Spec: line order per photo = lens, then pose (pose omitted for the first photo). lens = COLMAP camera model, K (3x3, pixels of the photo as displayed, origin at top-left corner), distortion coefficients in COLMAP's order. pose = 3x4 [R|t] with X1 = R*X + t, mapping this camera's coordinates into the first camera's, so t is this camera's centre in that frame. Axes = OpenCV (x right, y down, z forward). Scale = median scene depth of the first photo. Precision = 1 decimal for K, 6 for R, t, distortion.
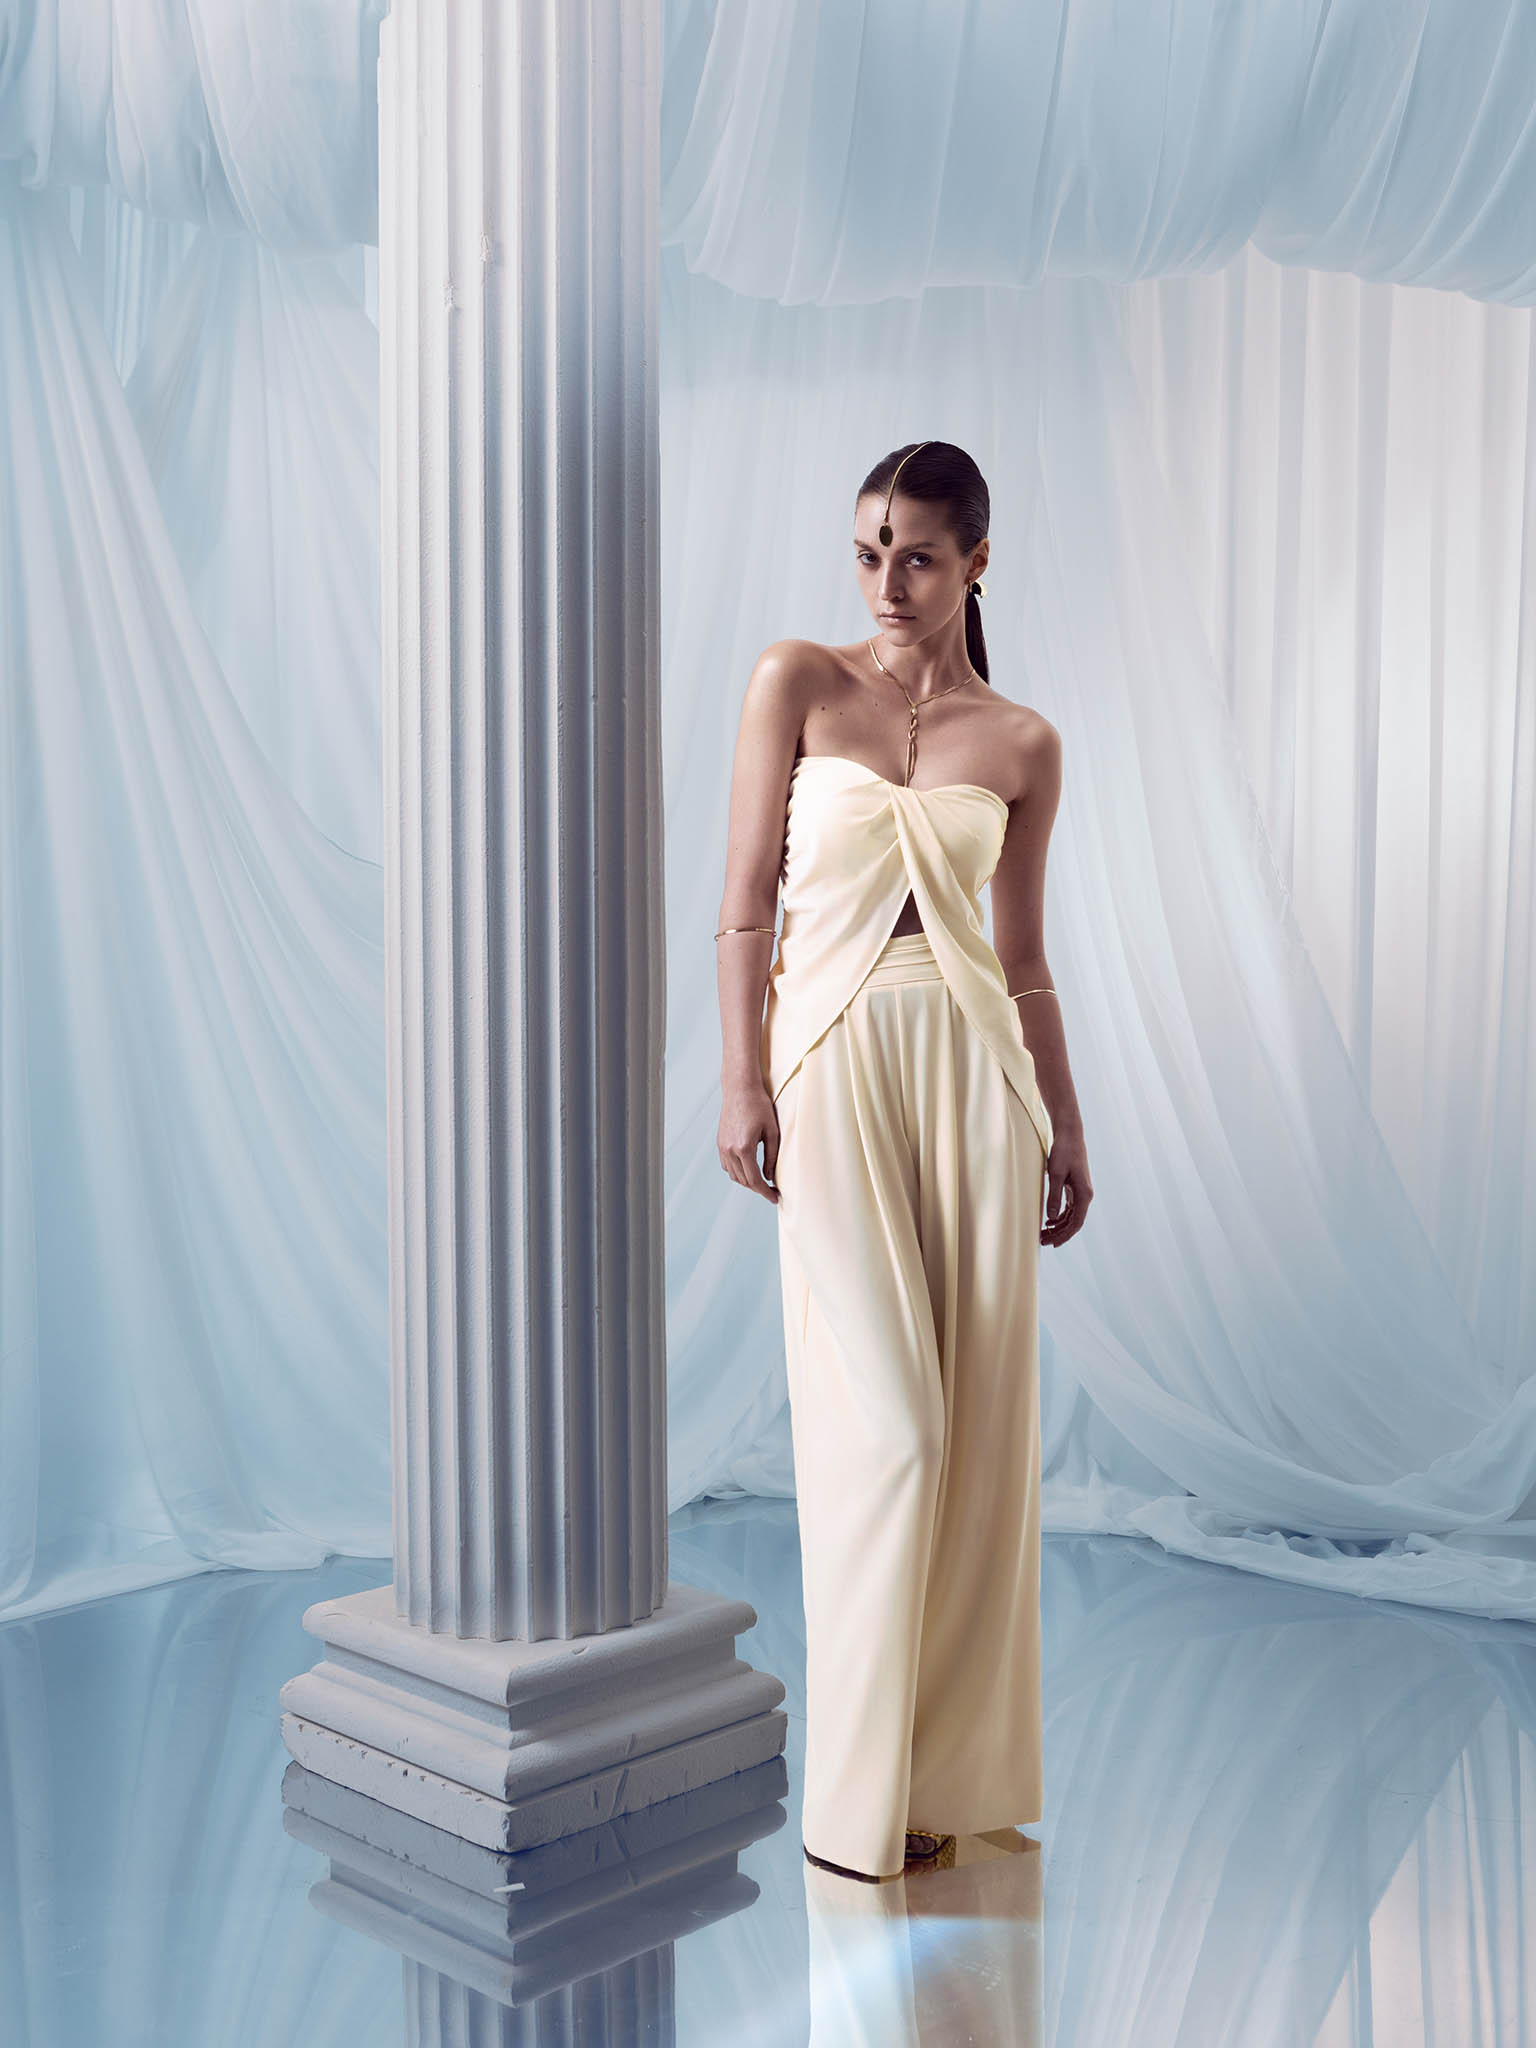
lens RADIAL K [[2306.5, 0, 729.1], [0, 2306.5, 1049.9], [0, 0, 1]] dist [-0.016627, -0.039202]
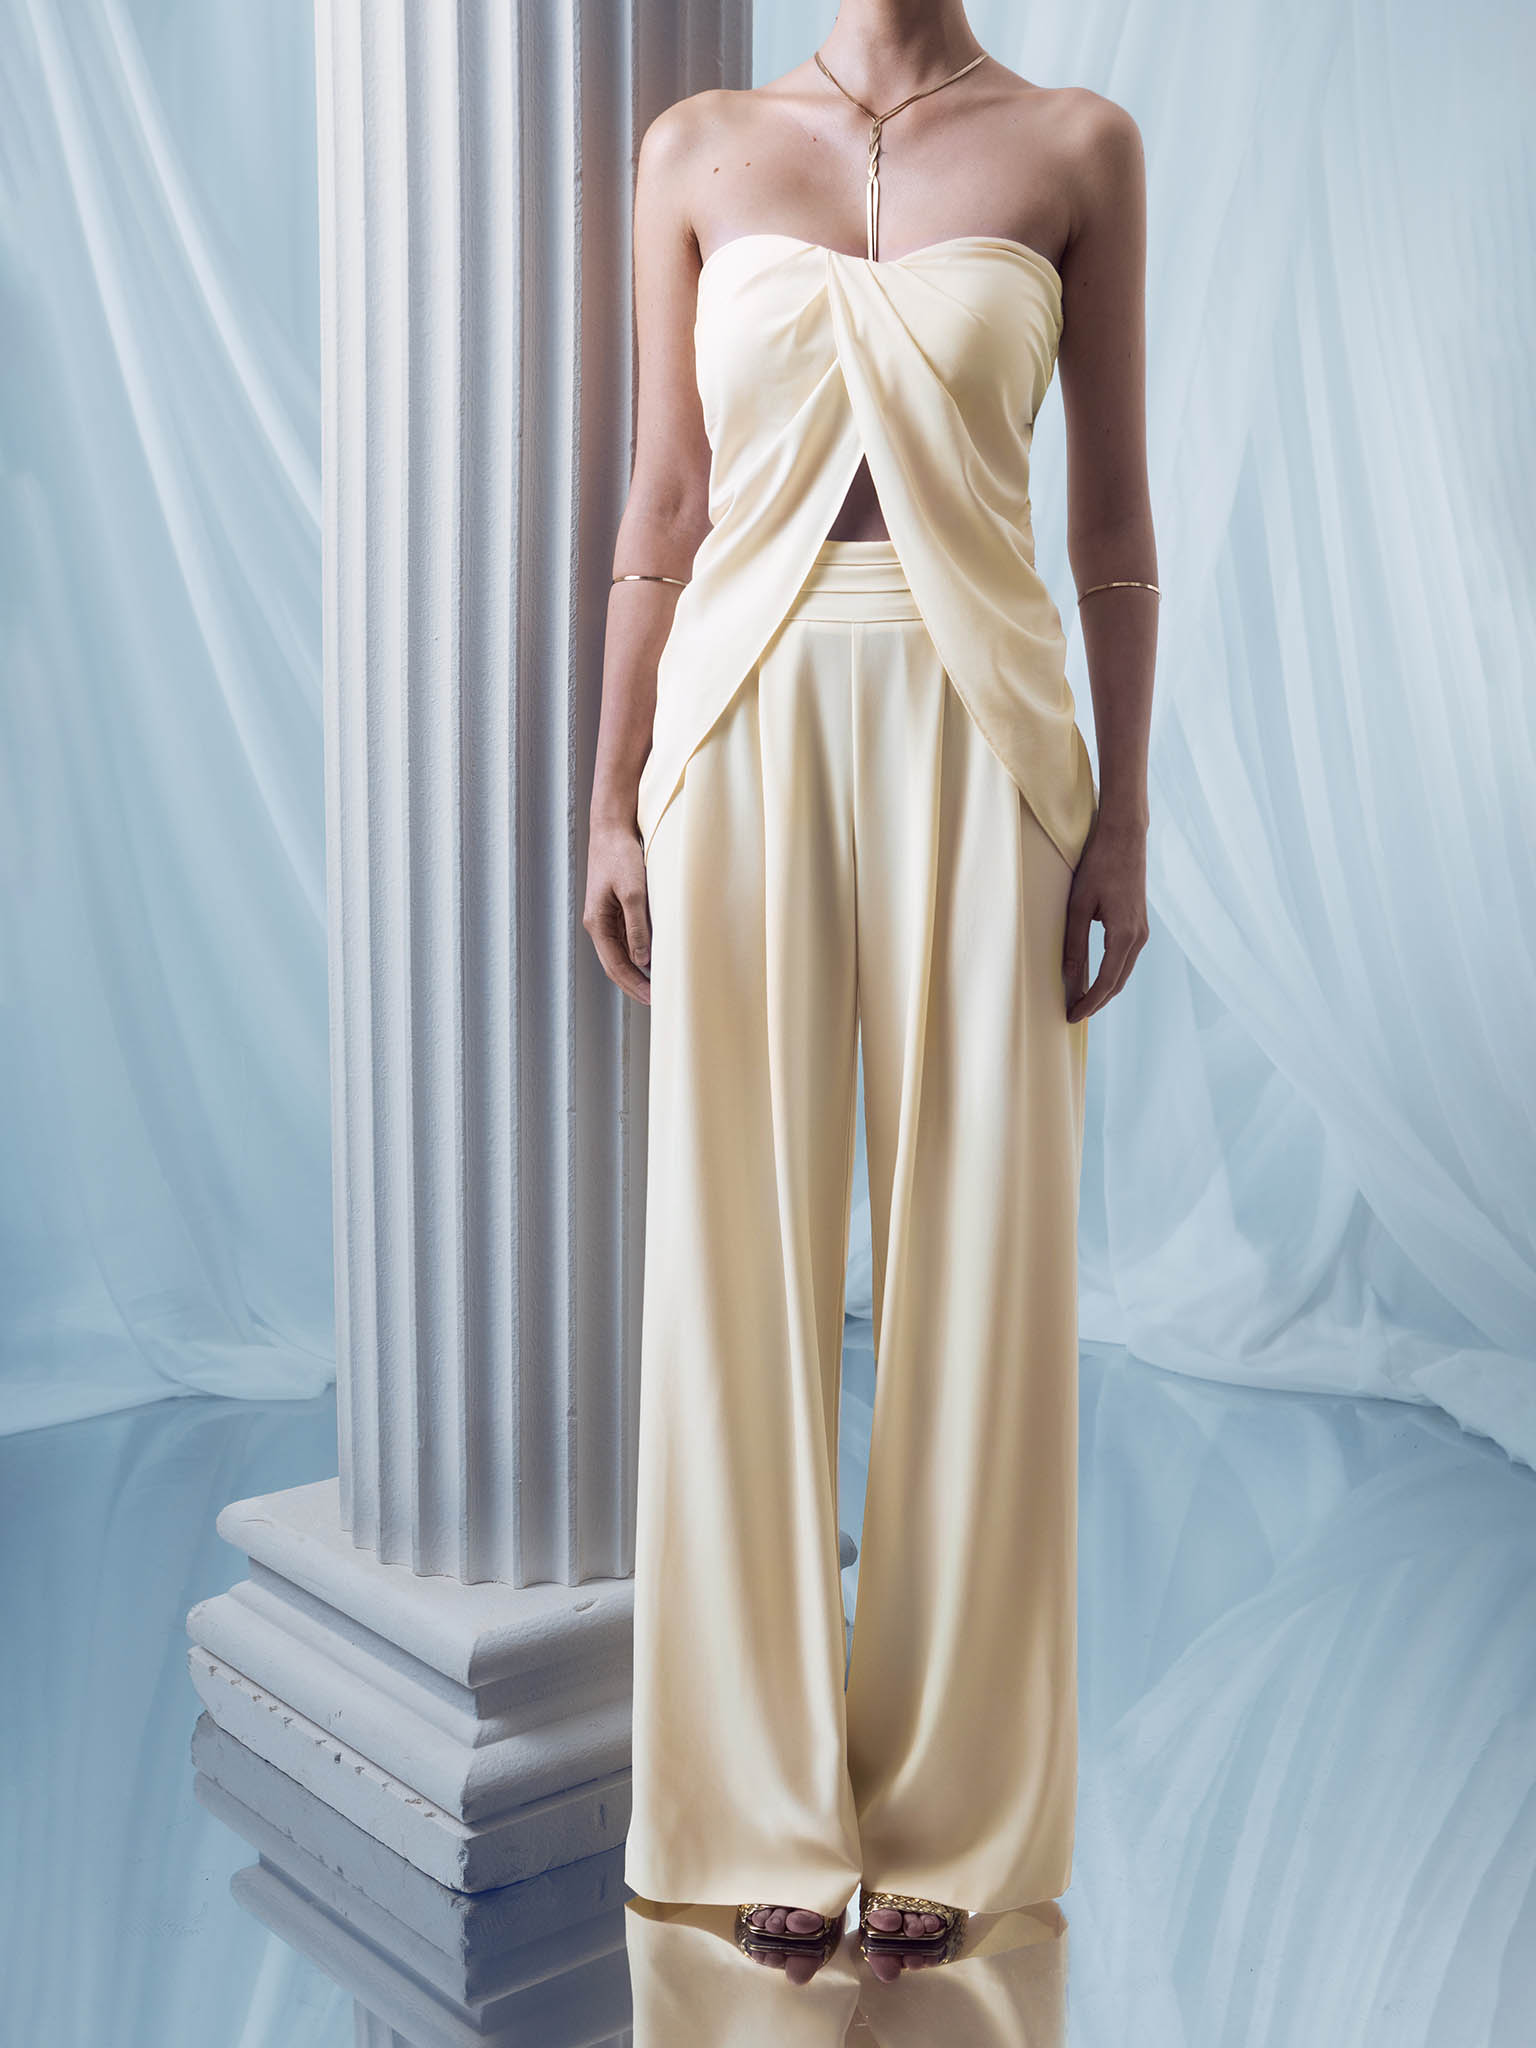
lens RADIAL K [[2616.1, 0, 769.3], [0, 2616.1, 1115.5], [0, 0, 1]] dist [0.004816, -0.223383]
pose [[0.996230, 0.039042, -0.077471, 0.042460], [-0.026212, 0.986735, 0.160209, -0.009703], [0.082699, -0.157575, 0.984038, 0.246605]]
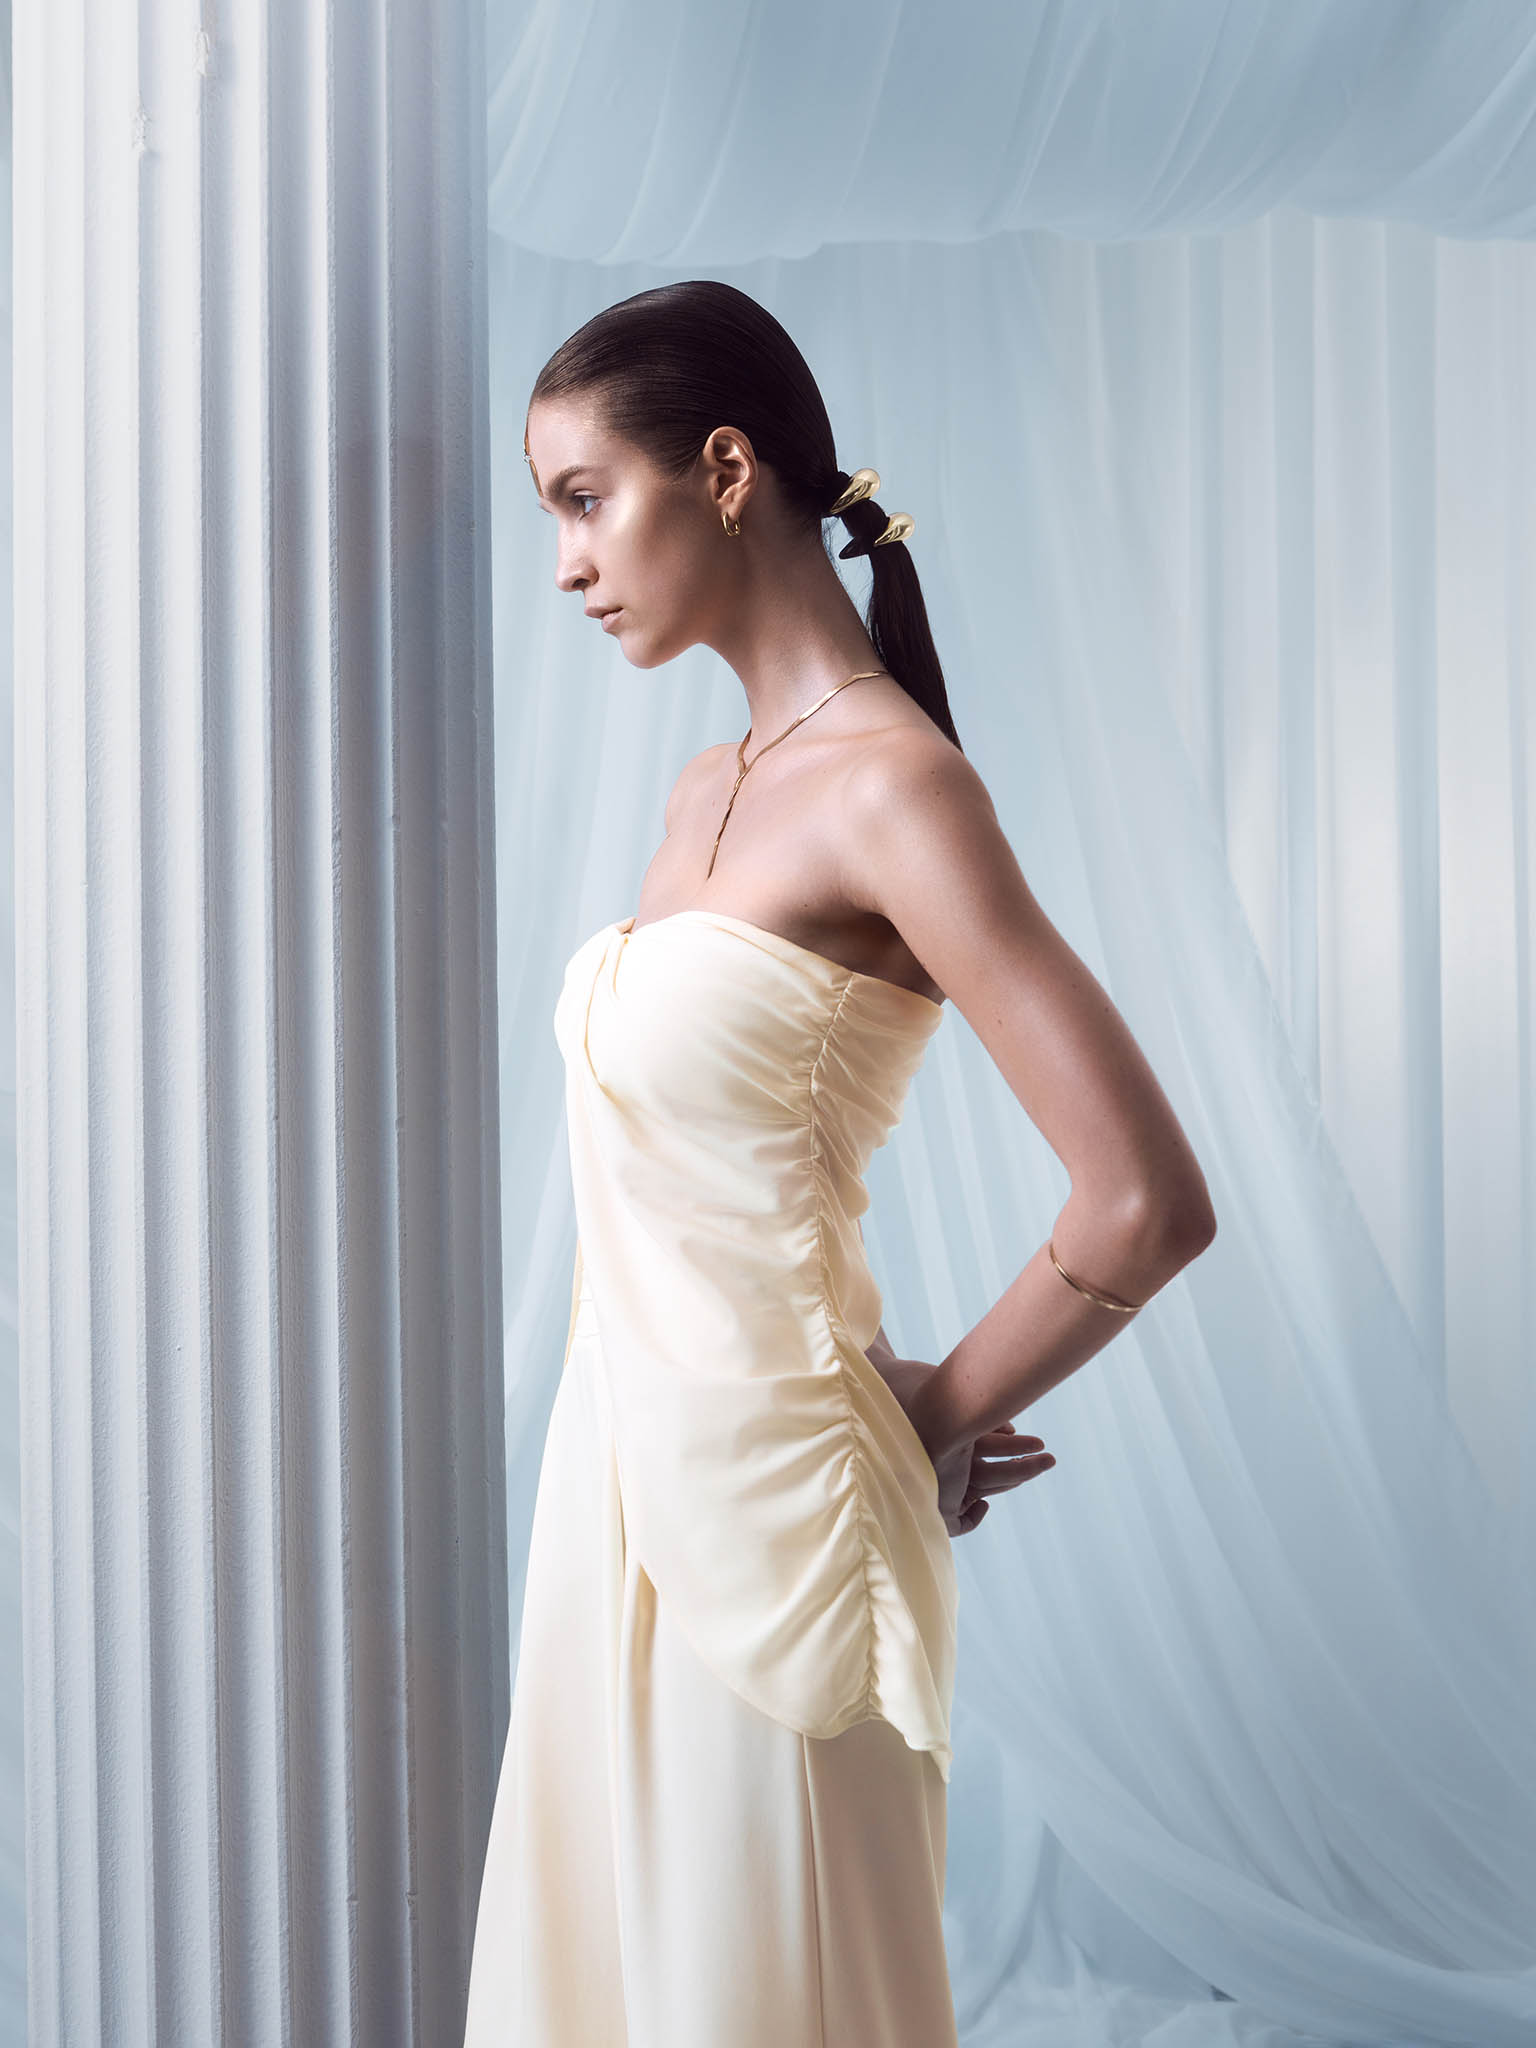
lens RADIAL K [[2634.4, 0, 768.0], [0, 2634.4, 1024.0], [0, 0, 1]] dist [-0.022651, 0.005990]
pose [[0.989856, -0.010469, 0.141686, -0.056855], [0.023023, 0.995920, -0.087256, -0.039961], [-0.140195, 0.089633, 0.986059, 0.323995]]
